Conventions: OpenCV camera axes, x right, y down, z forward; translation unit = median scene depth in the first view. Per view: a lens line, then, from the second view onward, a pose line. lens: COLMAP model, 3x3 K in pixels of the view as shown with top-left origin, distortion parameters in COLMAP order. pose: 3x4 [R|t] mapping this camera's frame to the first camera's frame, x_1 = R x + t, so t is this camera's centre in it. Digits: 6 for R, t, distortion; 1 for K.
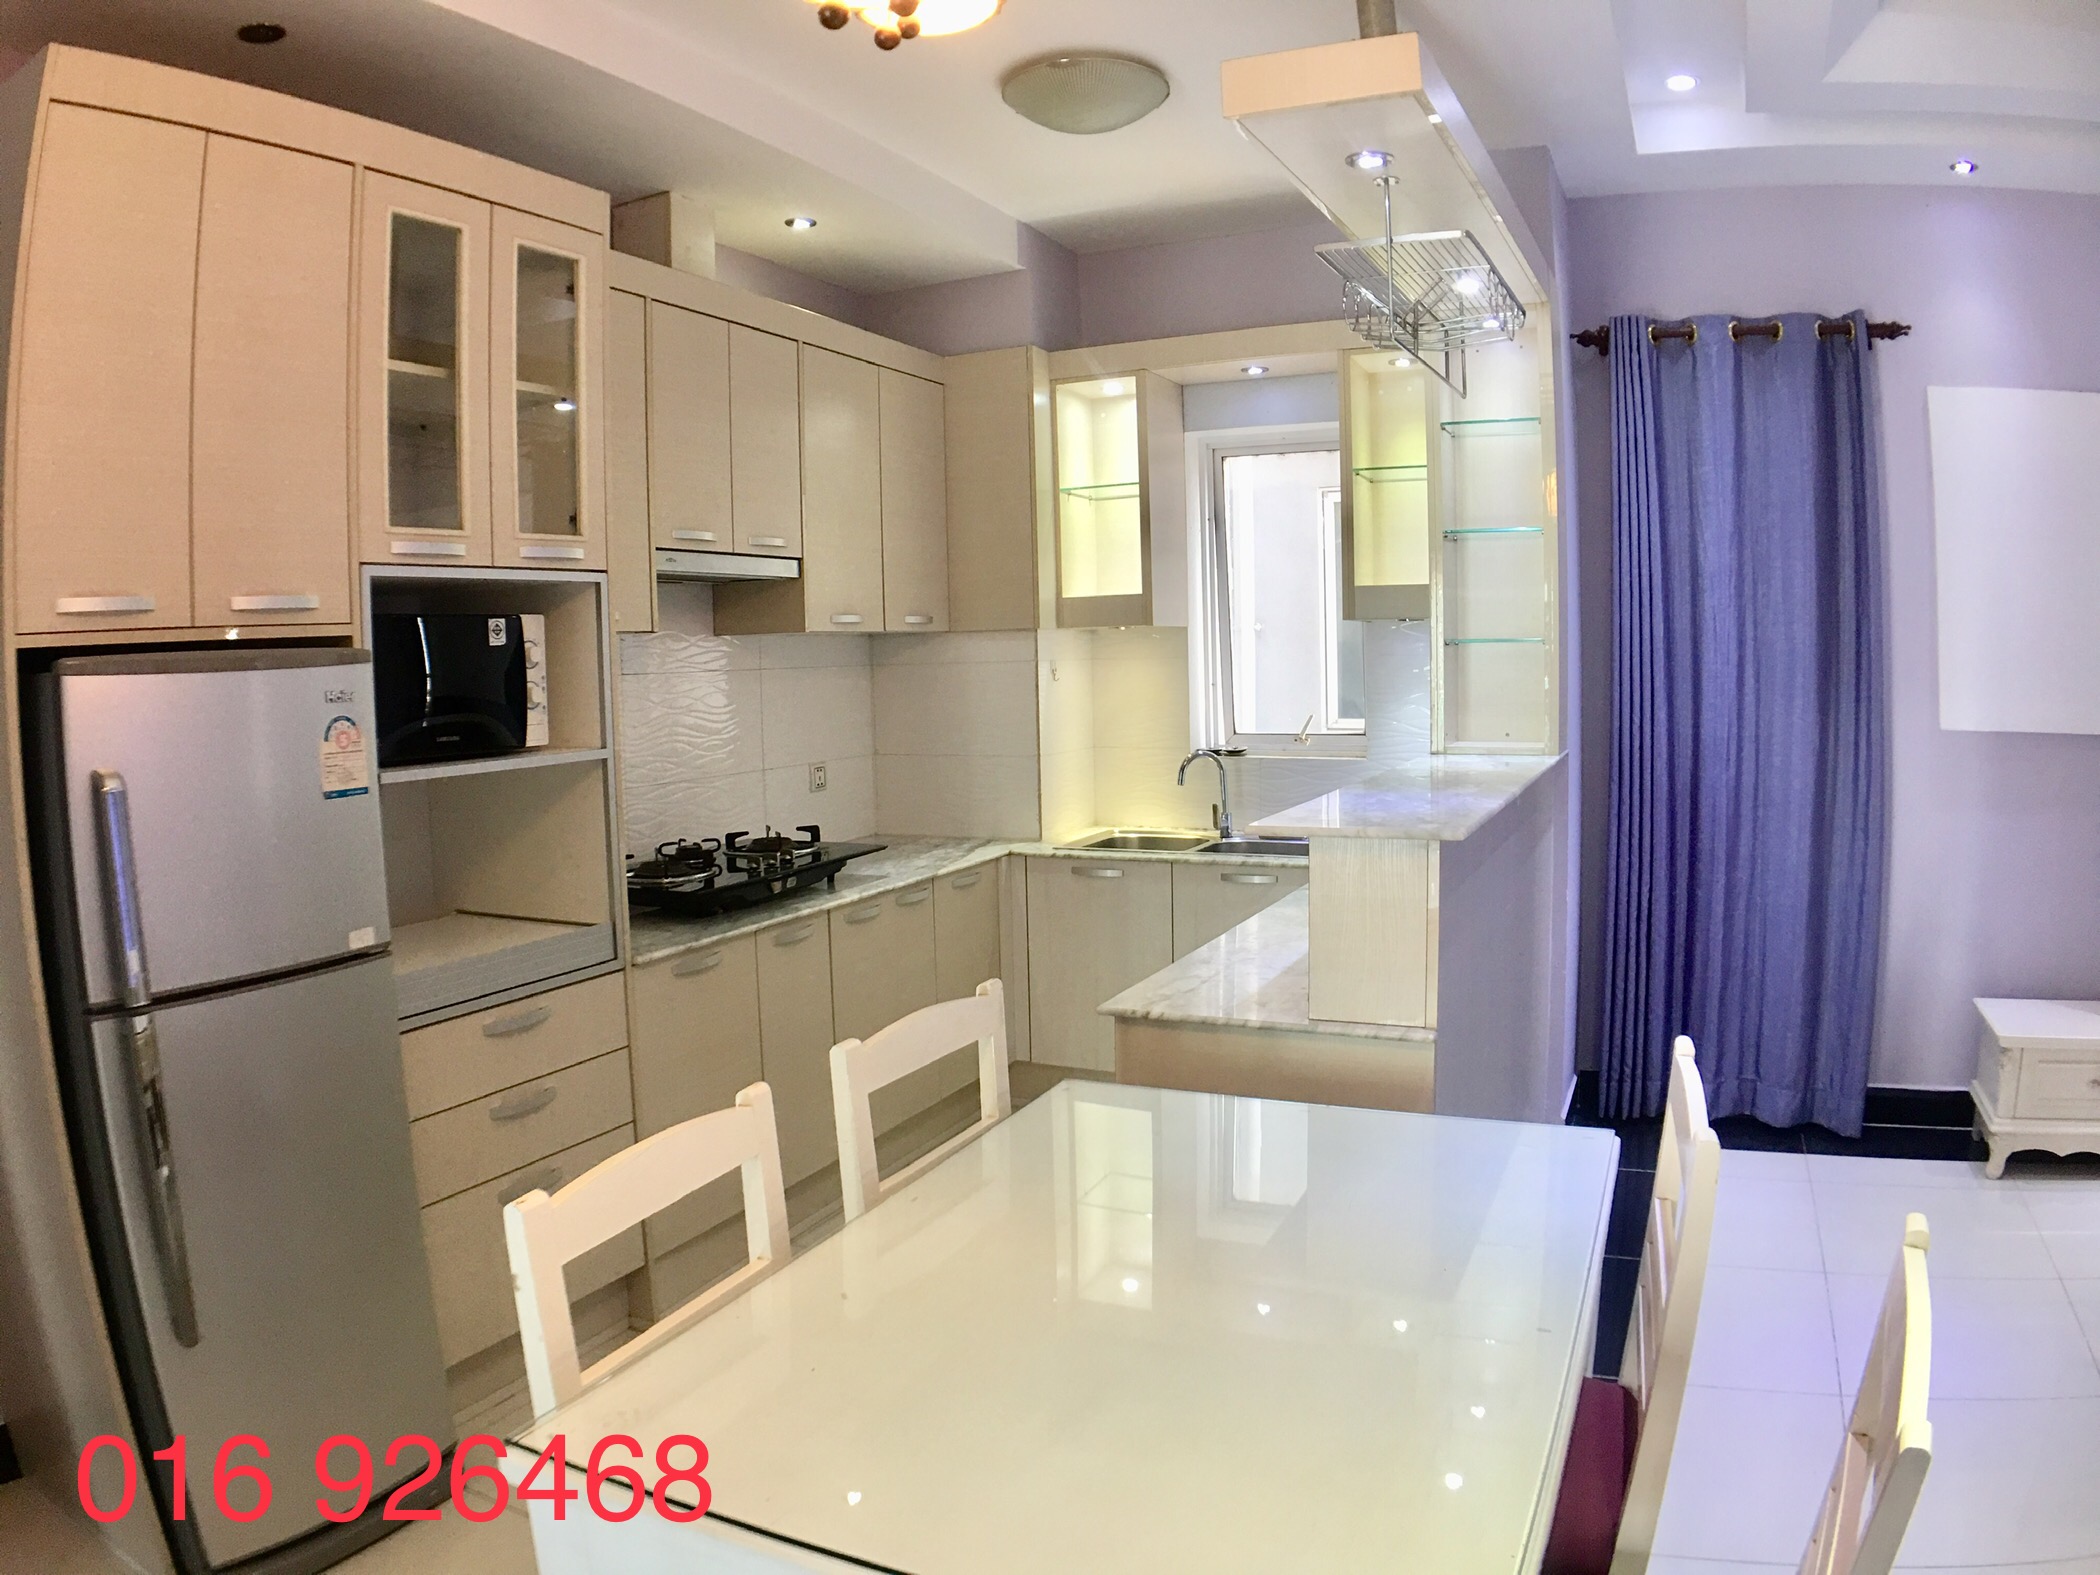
lens RADIAL K [[1447.4, 0, 1042.5], [0, 1447.4, 790.3], [0, 0, 1]] dist [-0.224293, 0.032627]
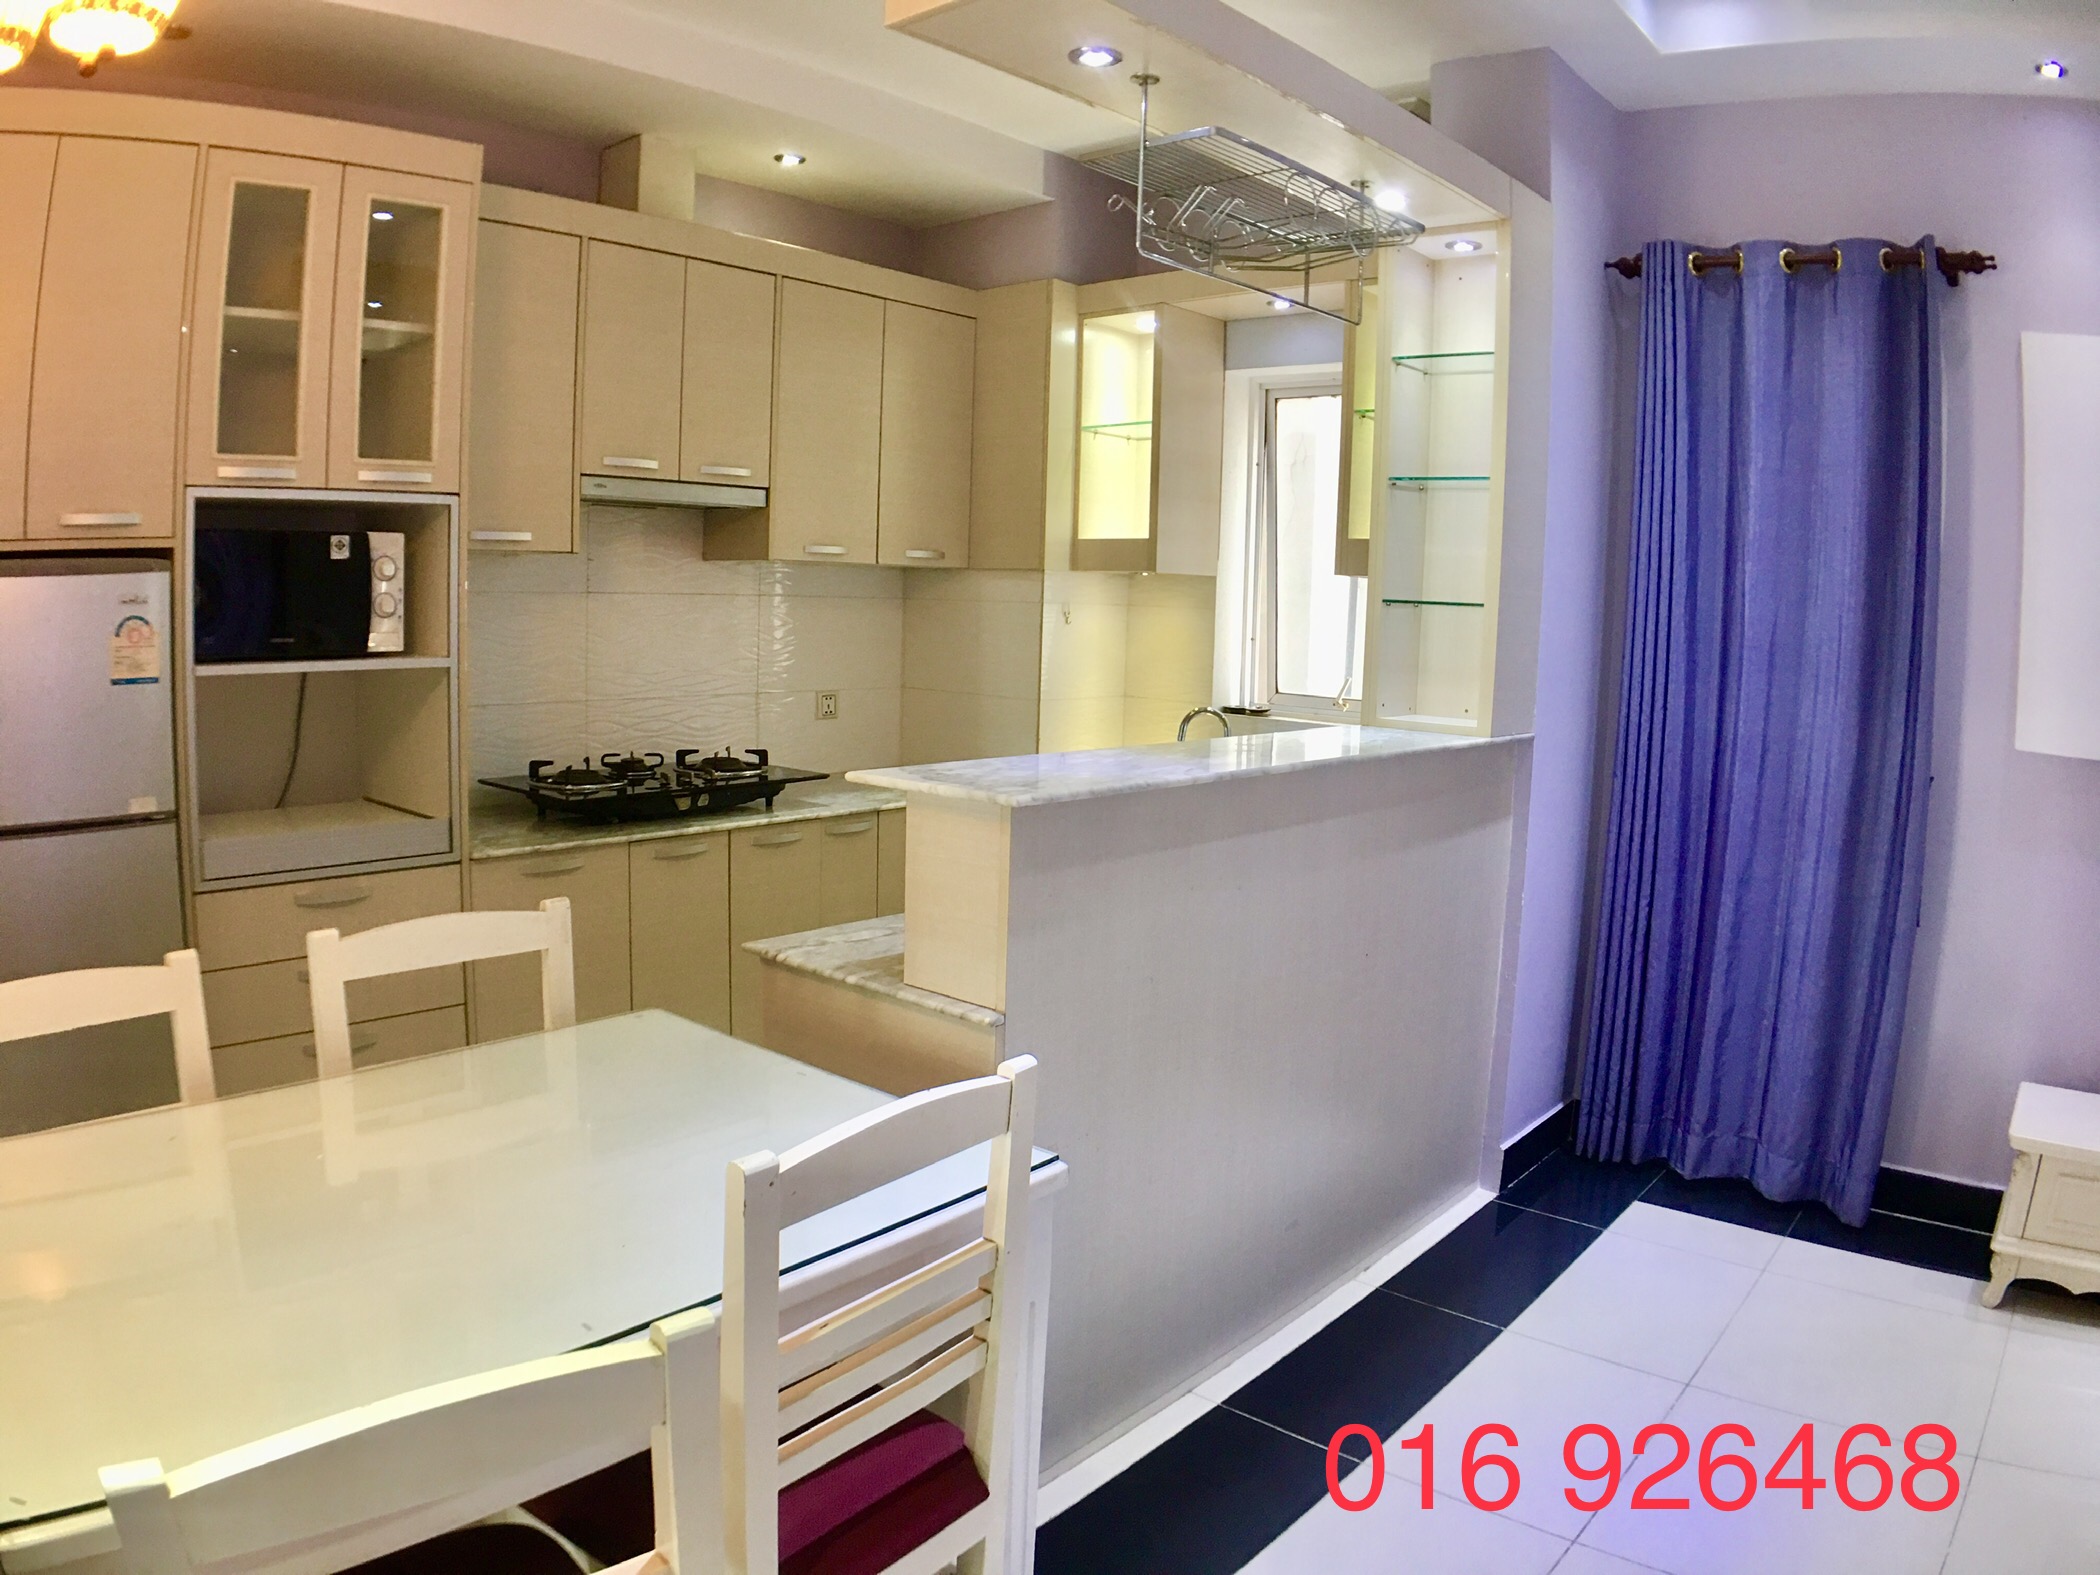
lens RADIAL K [[1447.4, 0, 1042.5], [0, 1447.4, 790.3], [0, 0, 1]] dist [-0.224293, 0.032627]
pose [[0.961111, 0.089188, -0.261364, 0.311104], [-0.079516, 0.995707, 0.047376, -0.011043], [0.264467, -0.024751, 0.964077, 0.069105]]
